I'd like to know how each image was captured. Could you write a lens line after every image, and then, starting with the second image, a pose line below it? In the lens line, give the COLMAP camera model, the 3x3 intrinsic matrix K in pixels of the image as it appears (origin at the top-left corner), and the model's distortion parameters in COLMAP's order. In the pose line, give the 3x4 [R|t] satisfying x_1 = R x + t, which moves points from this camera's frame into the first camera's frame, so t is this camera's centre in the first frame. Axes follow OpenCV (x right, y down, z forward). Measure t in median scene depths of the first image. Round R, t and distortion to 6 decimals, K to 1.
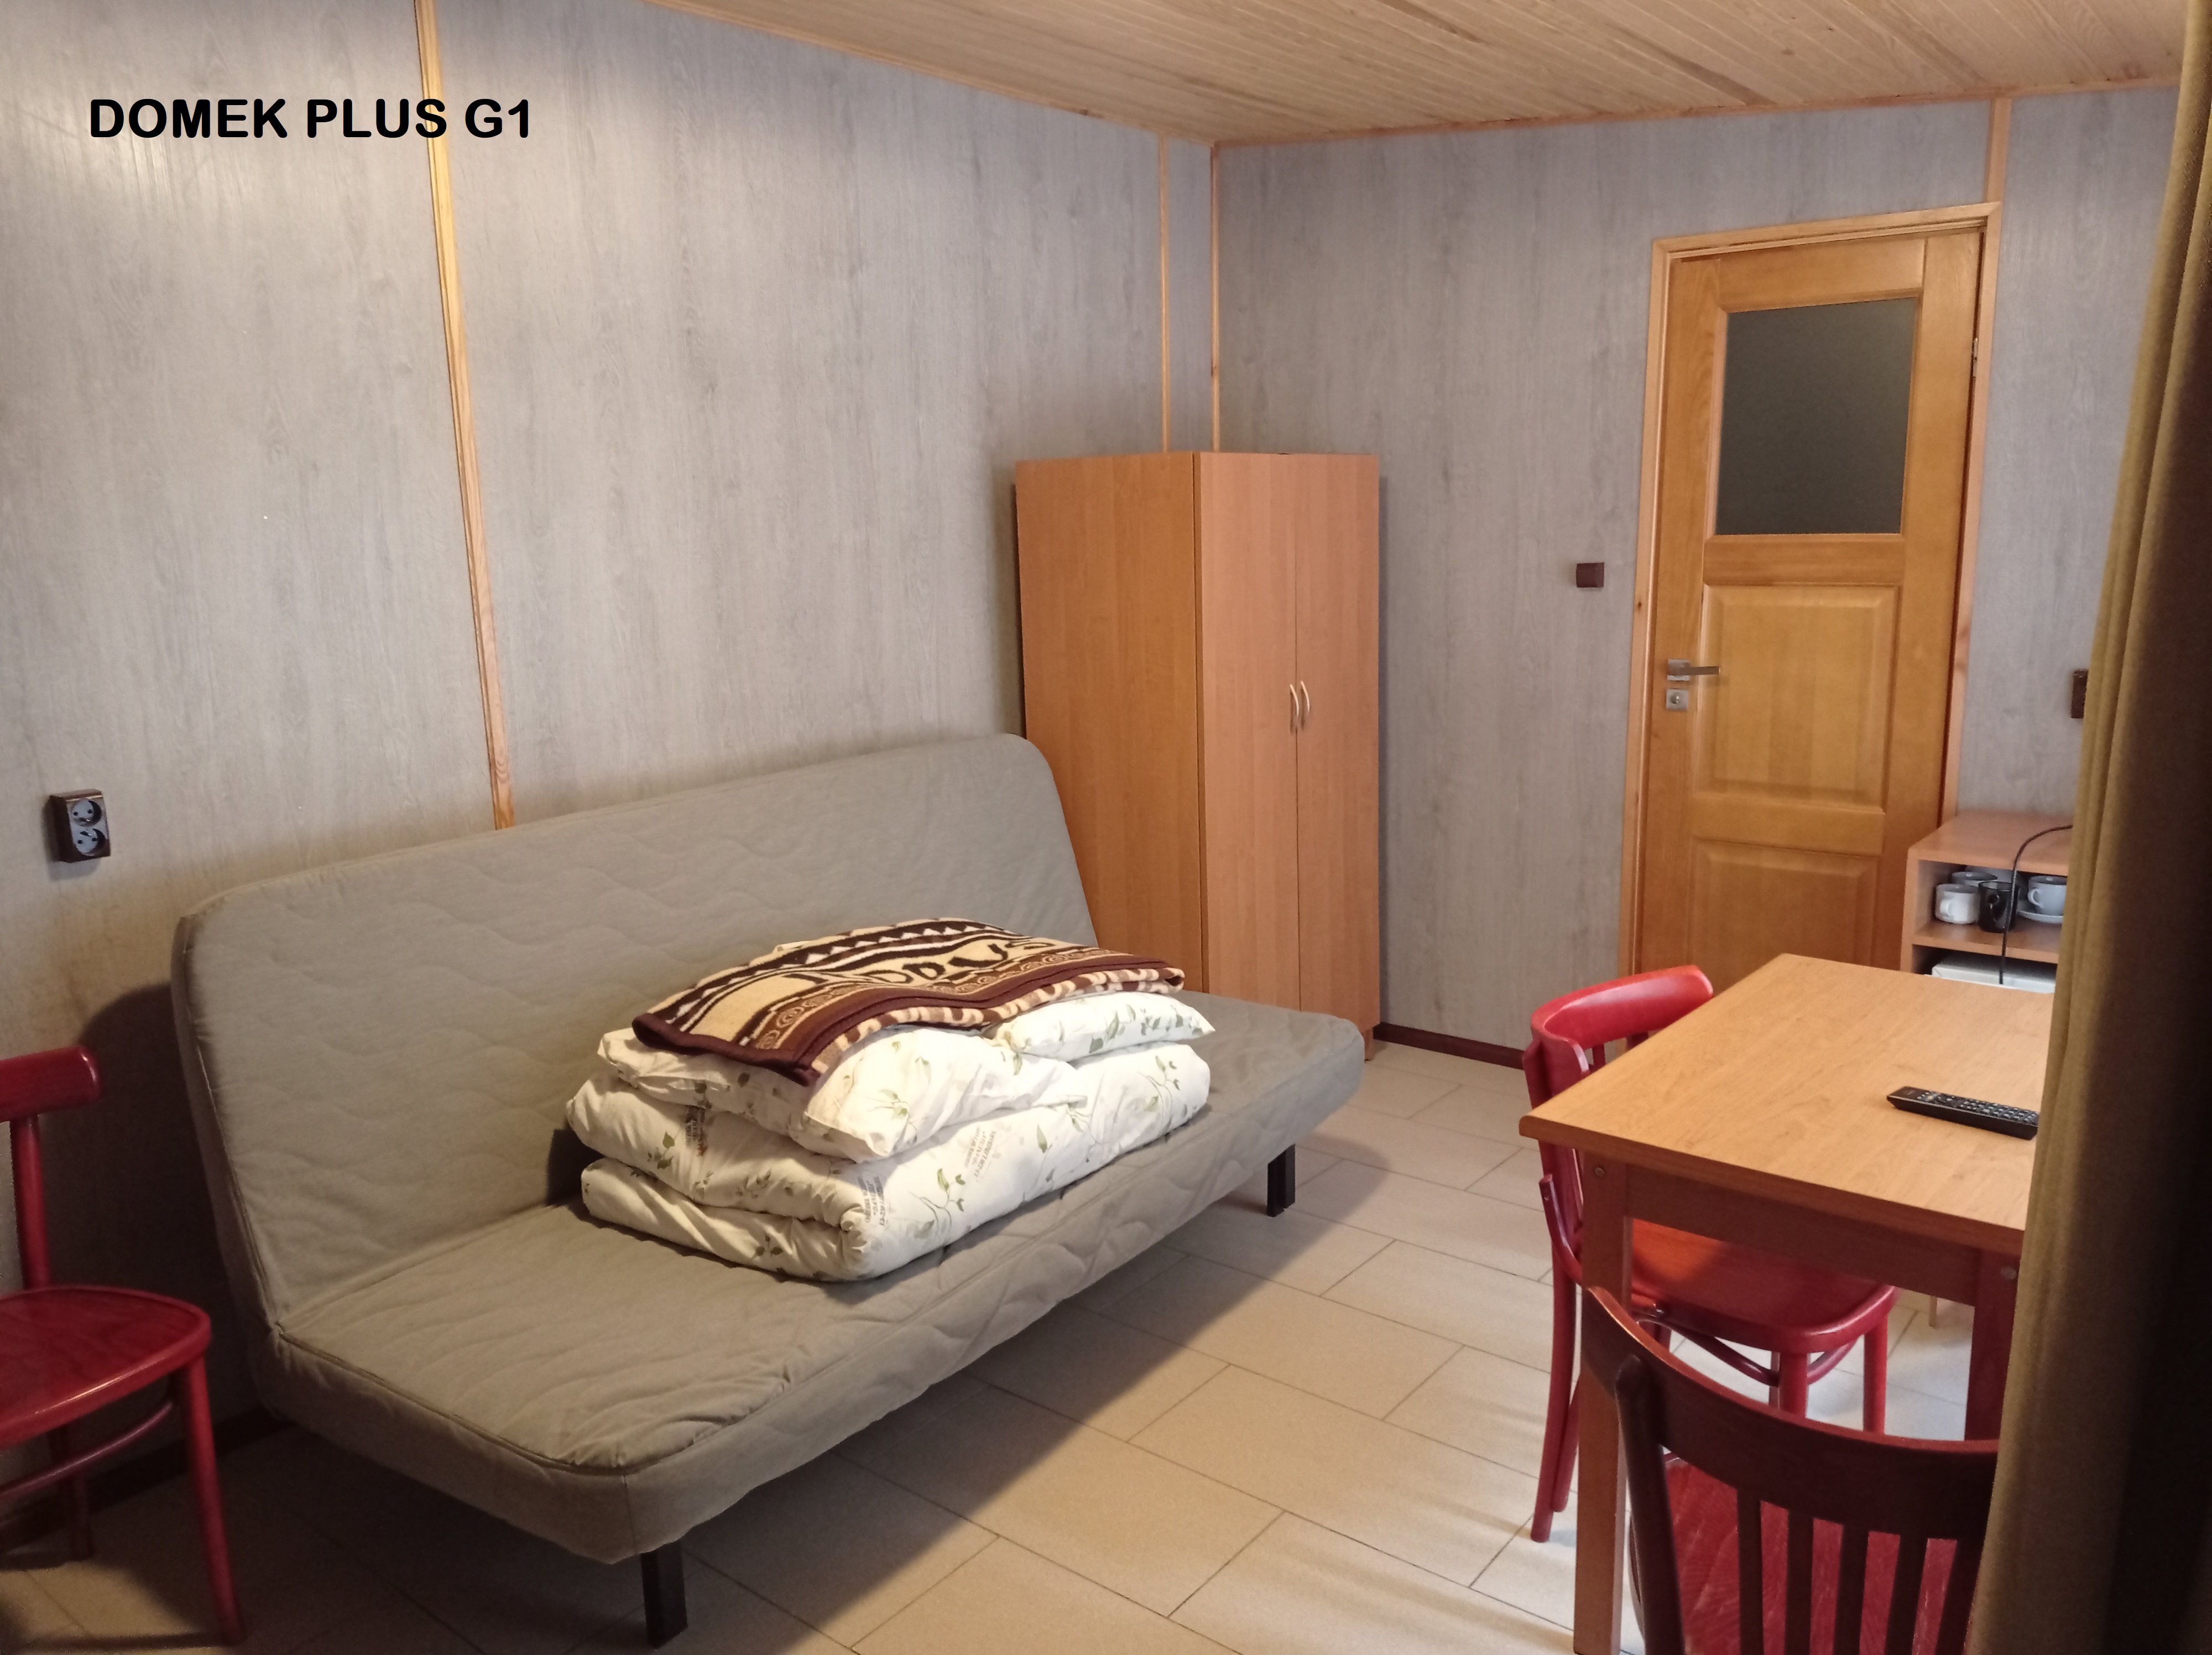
lens RADIAL K [[1651.1, 0, 1102.8], [0, 1651.1, 829.7], [0, 0, 1]] dist [-0.005921, -0.002919]
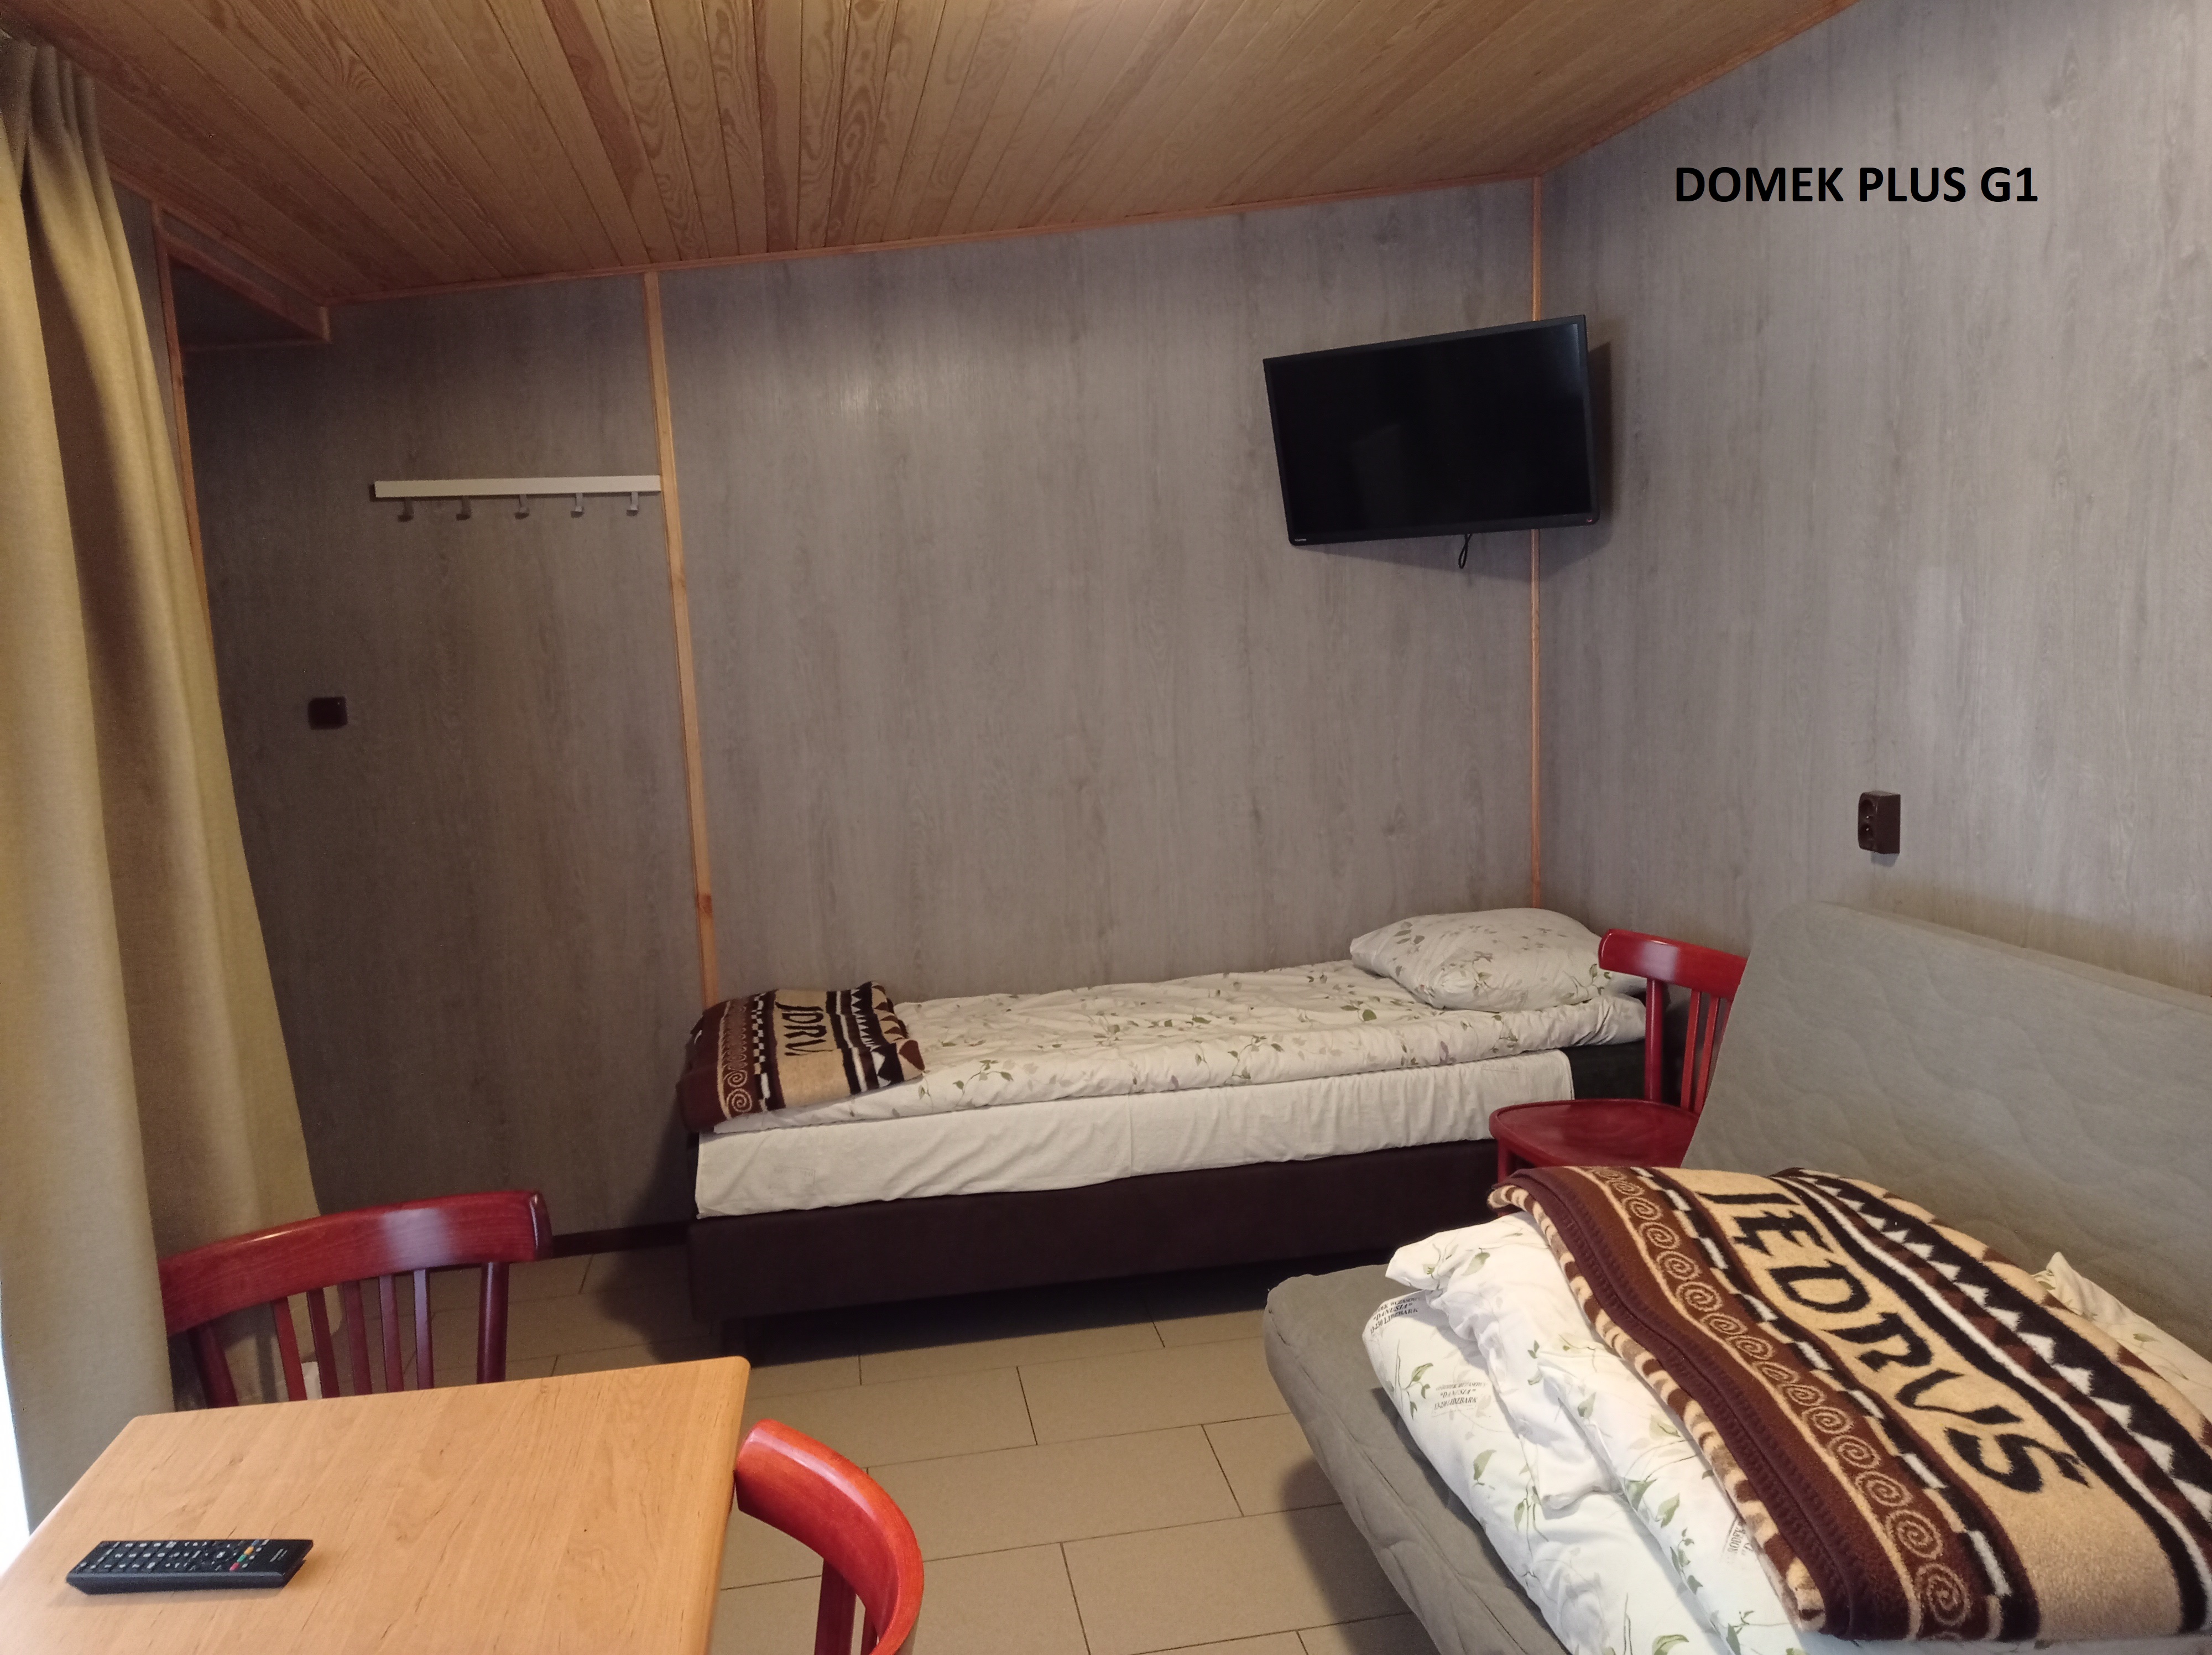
lens RADIAL K [[1651.1, 0, 1102.8], [0, 1651.1, 829.7], [0, 0, 1]] dist [-0.005921, -0.002919]
pose [[-0.658826, 0.164388, -0.734115, 0.529579], [-0.088757, 0.952033, 0.292840, -0.260370], [0.747041, 0.258088, -0.612634, 1.180607]]
